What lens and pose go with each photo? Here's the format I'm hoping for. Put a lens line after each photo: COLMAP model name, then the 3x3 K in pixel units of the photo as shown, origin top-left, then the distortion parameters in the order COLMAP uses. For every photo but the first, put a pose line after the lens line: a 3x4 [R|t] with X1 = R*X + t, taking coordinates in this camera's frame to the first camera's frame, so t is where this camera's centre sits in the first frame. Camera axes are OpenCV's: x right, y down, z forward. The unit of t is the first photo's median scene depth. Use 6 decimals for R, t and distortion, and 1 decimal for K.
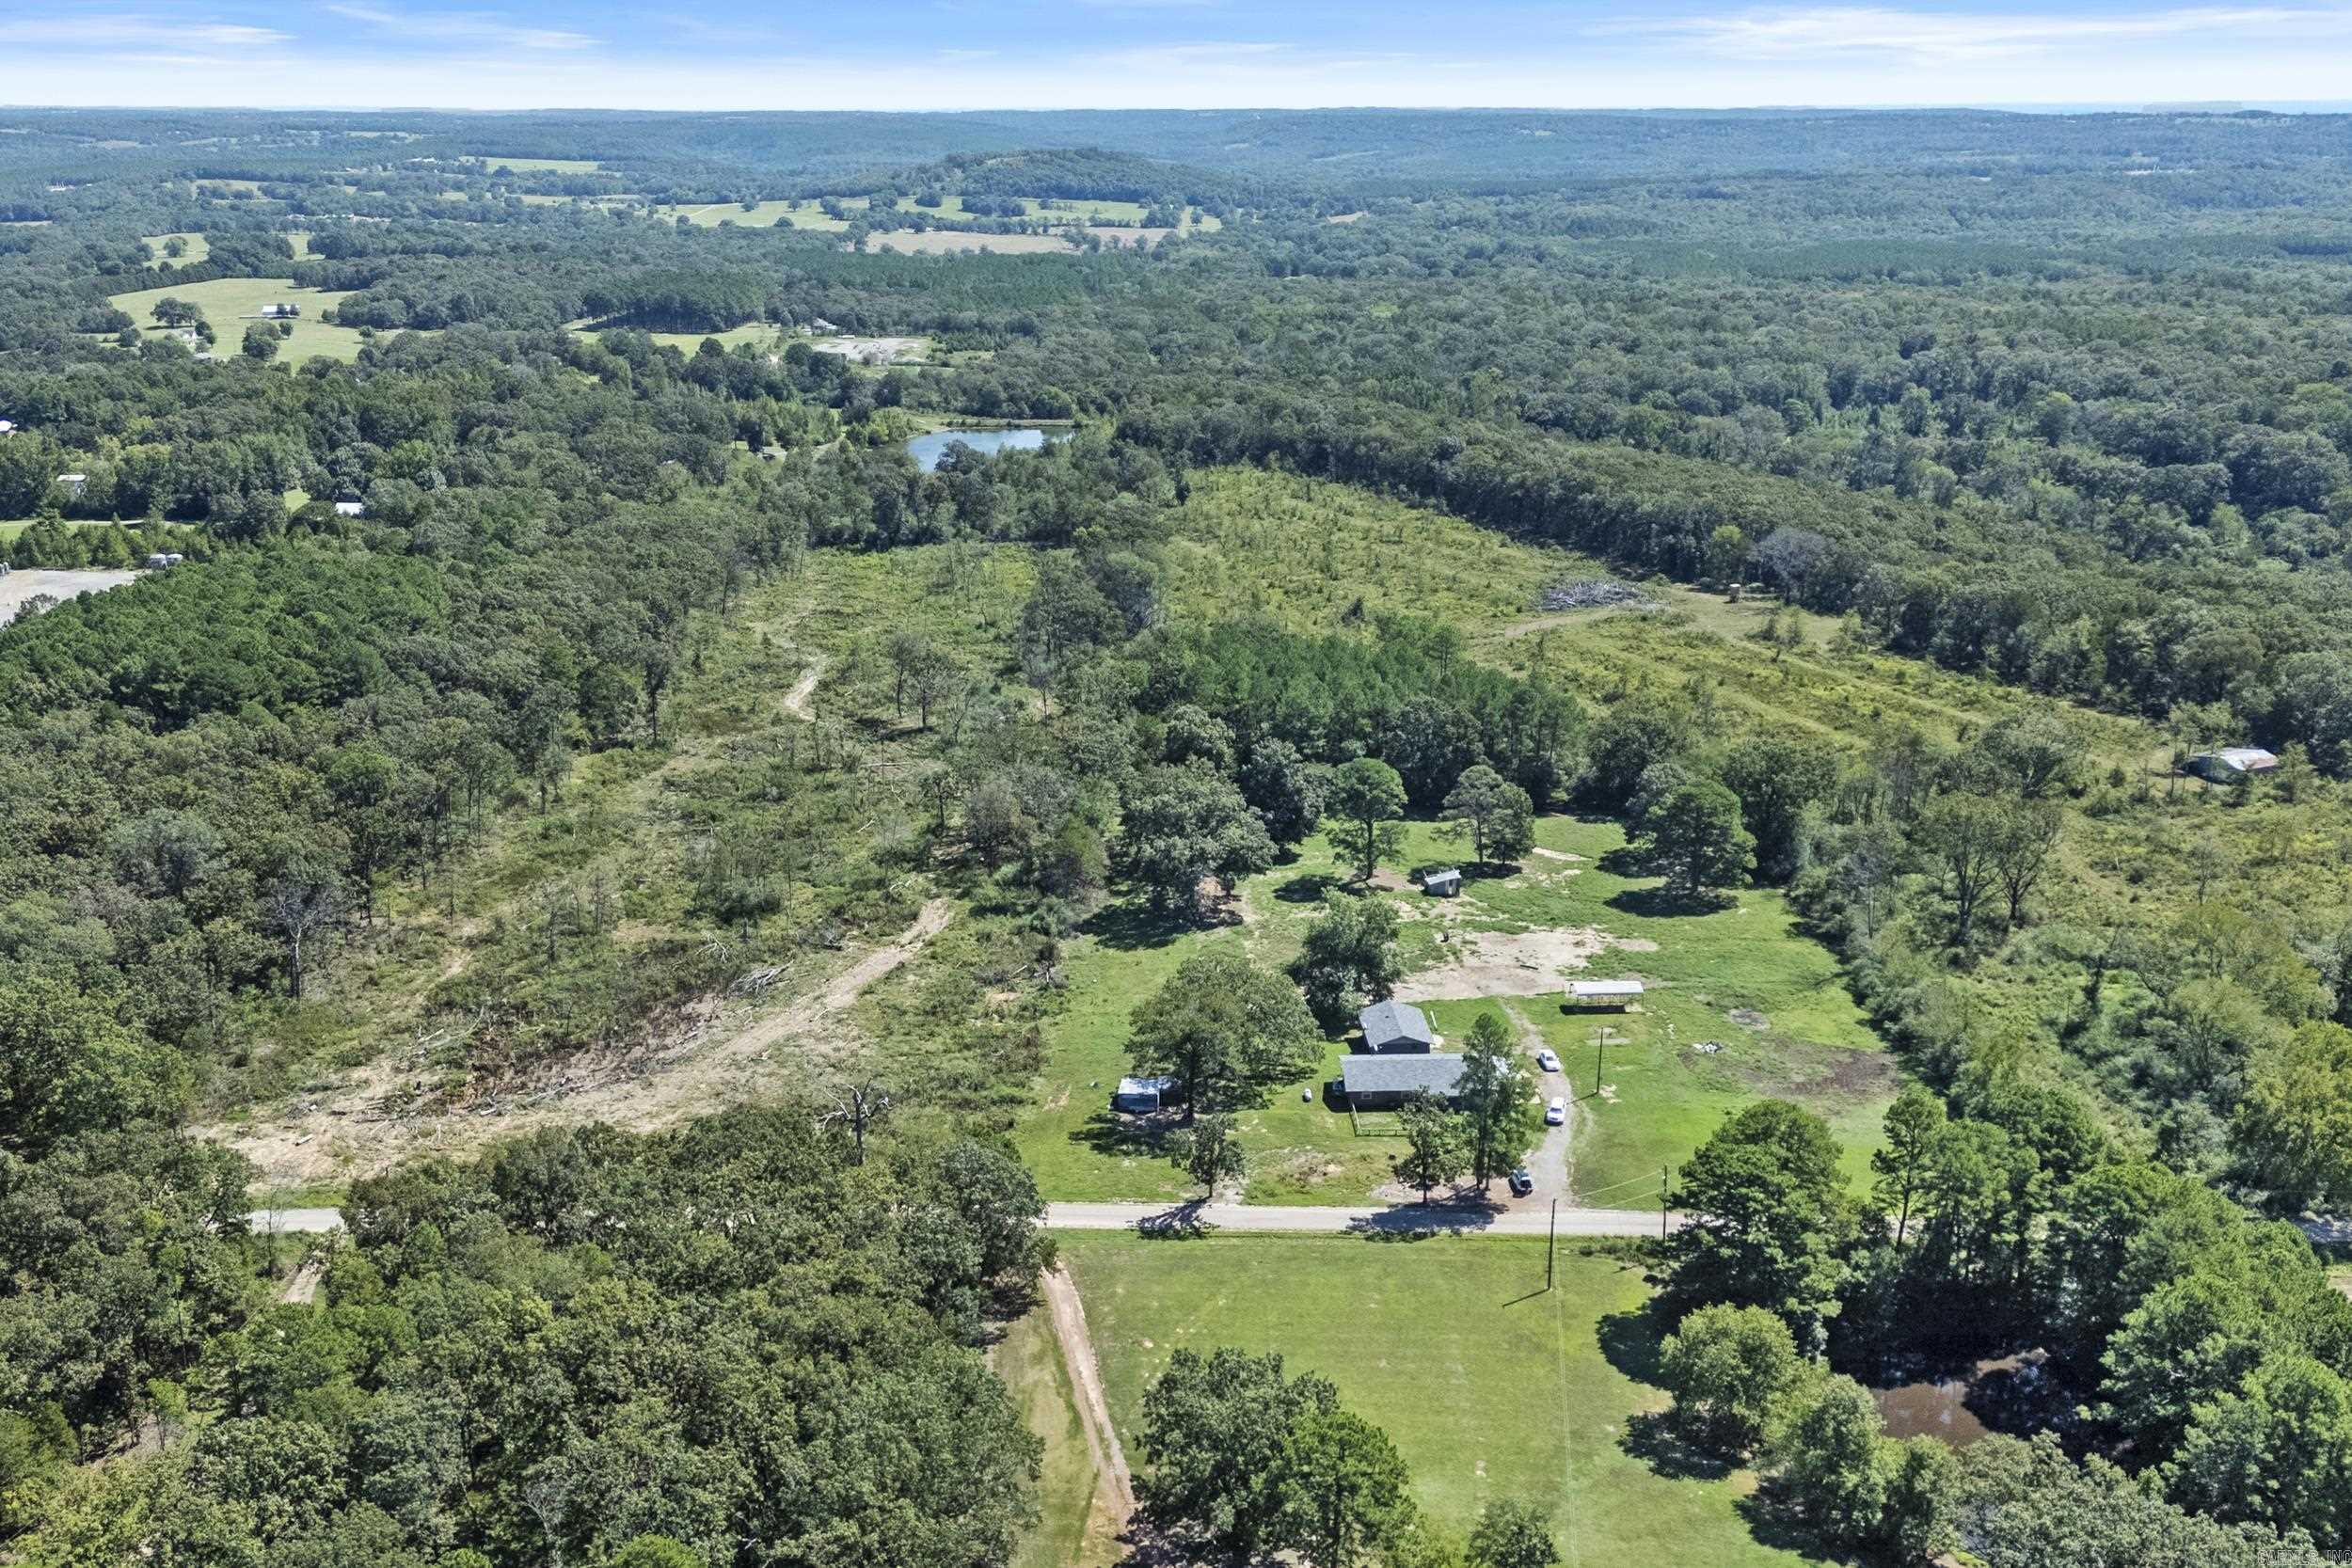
lens RADIAL K [[2358.5, 0, 1176.0], [0, 2358.5, 784.0], [0, 0, 1]] dist [0.093833, -0.178987]
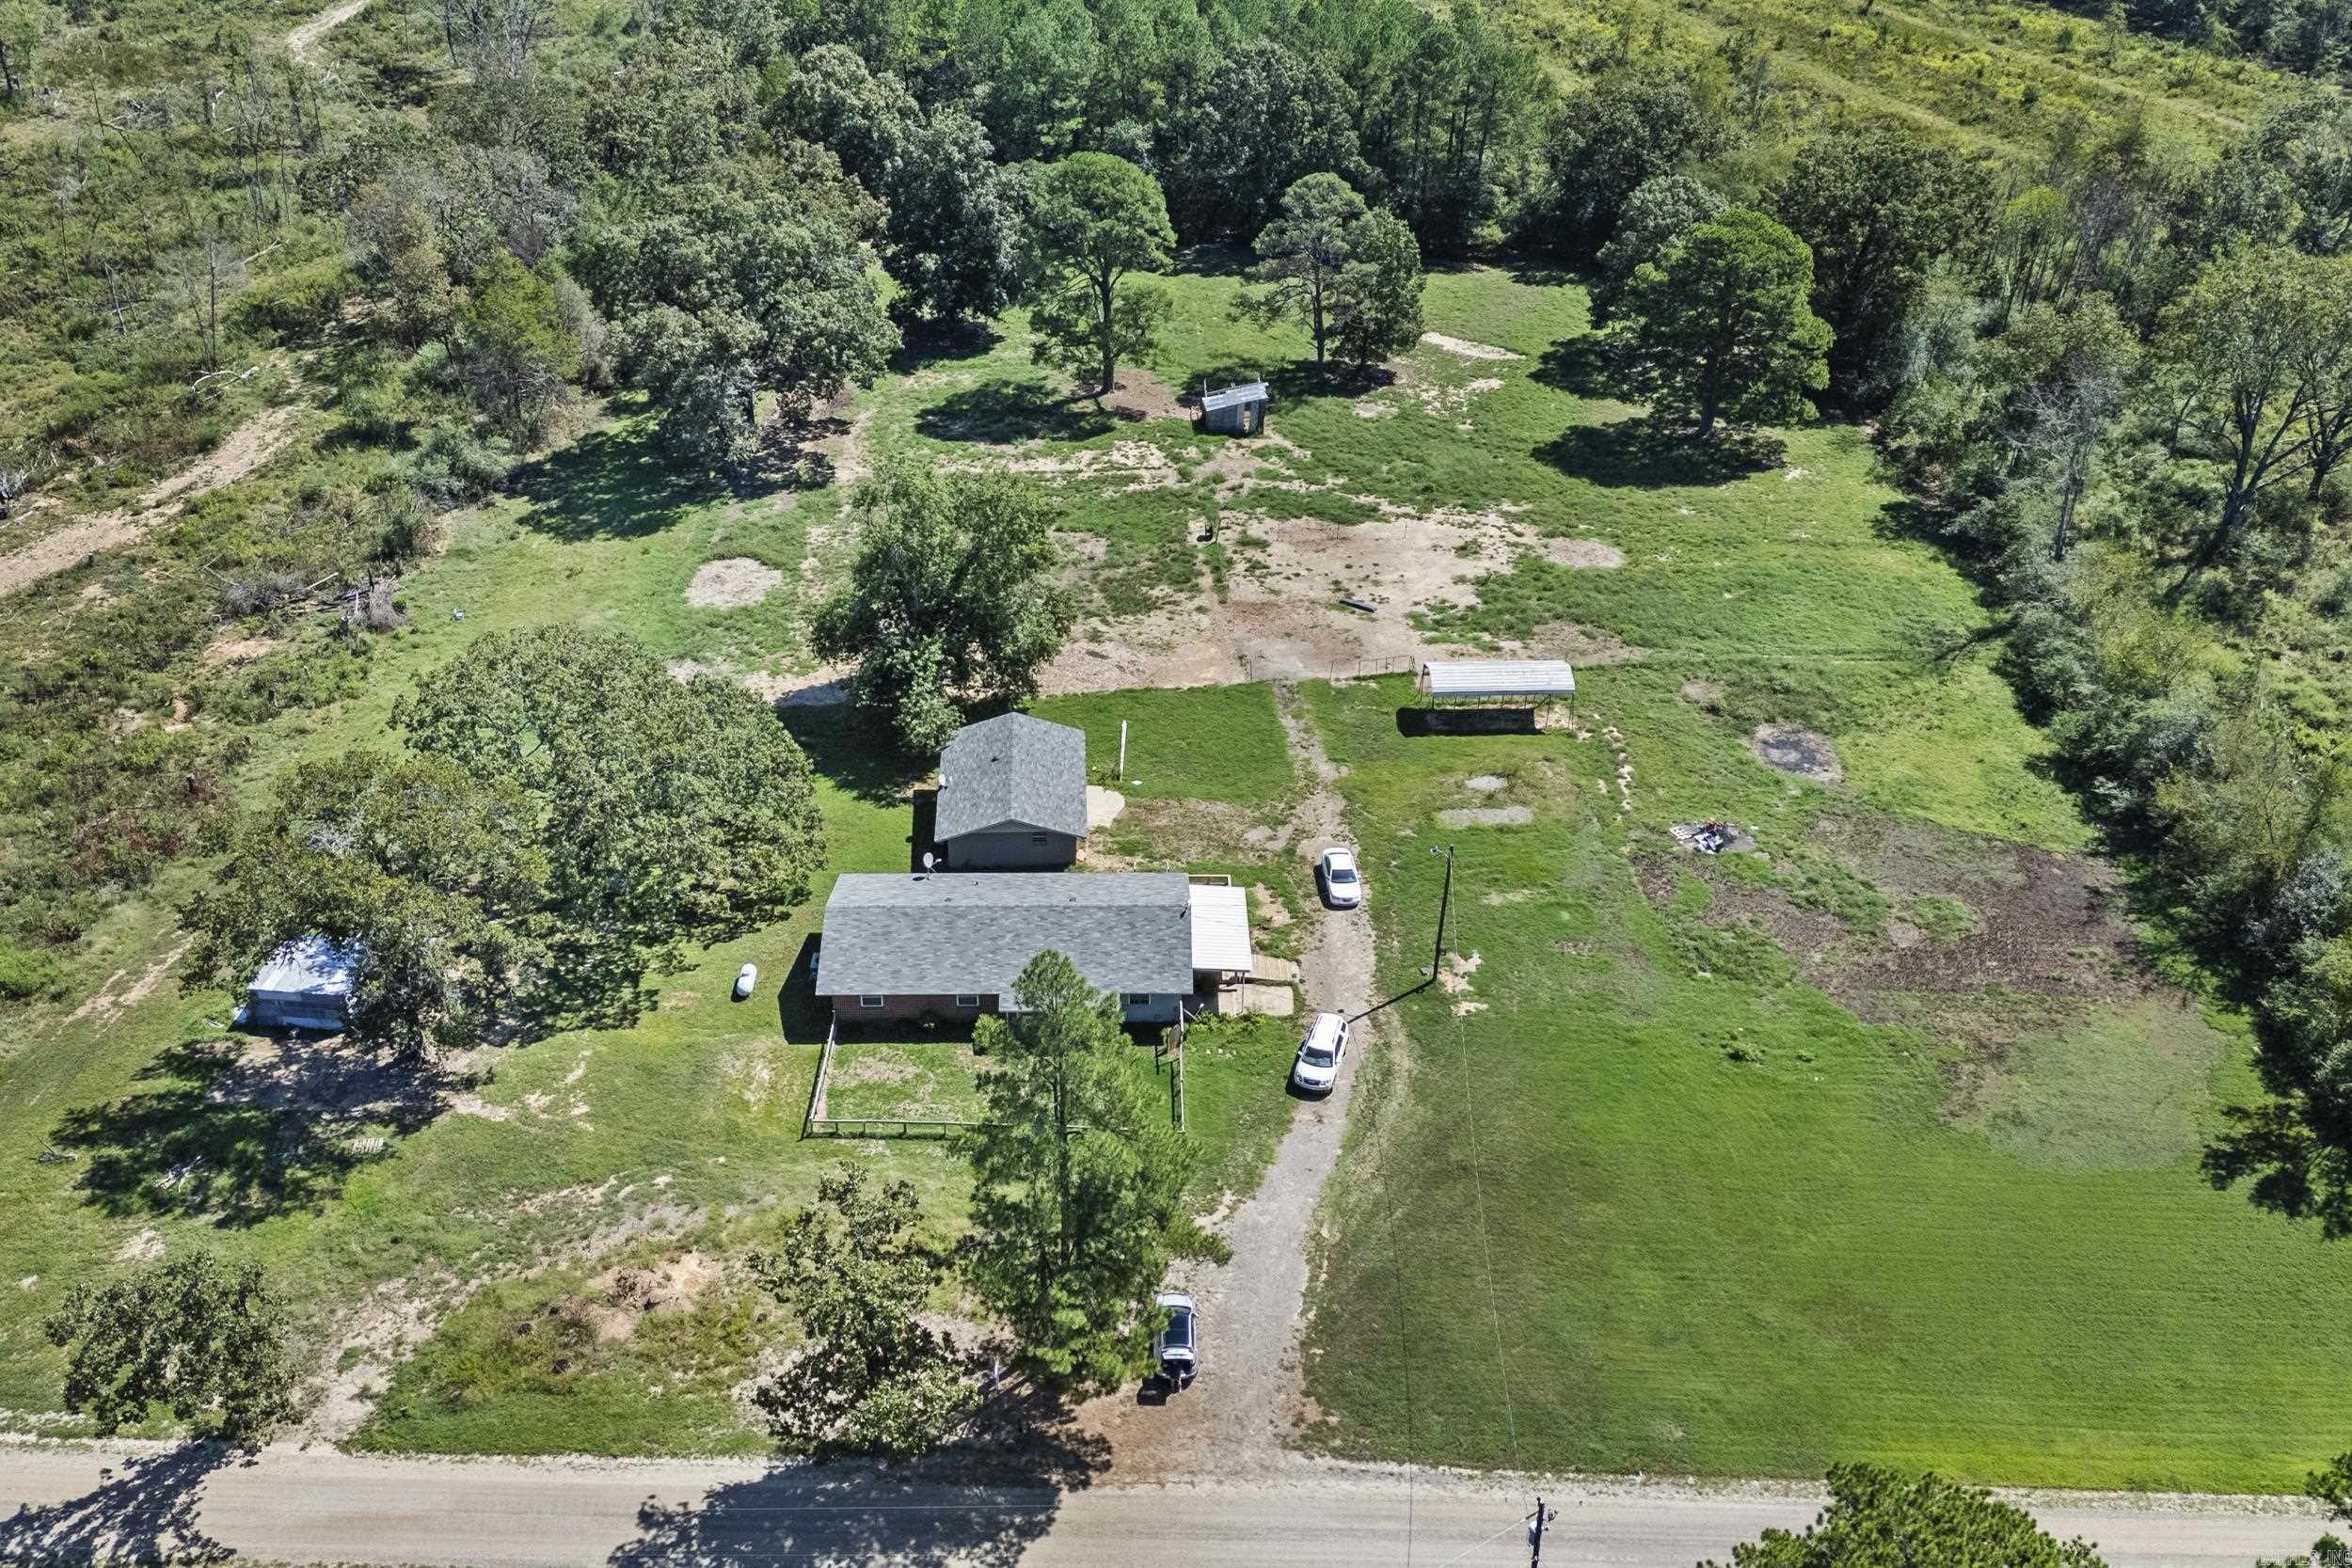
lens RADIAL K [[2185.8, 0, 1172.7], [0, 2185.8, 899.1], [0, 0, 1]] dist [0.118847, -0.183556]
pose [[0.999660, 0.025723, -0.004375, 0.102975], [-0.023185, 0.952606, 0.303323, -0.002432], [0.011970, -0.303118, 0.952878, 0.488588]]
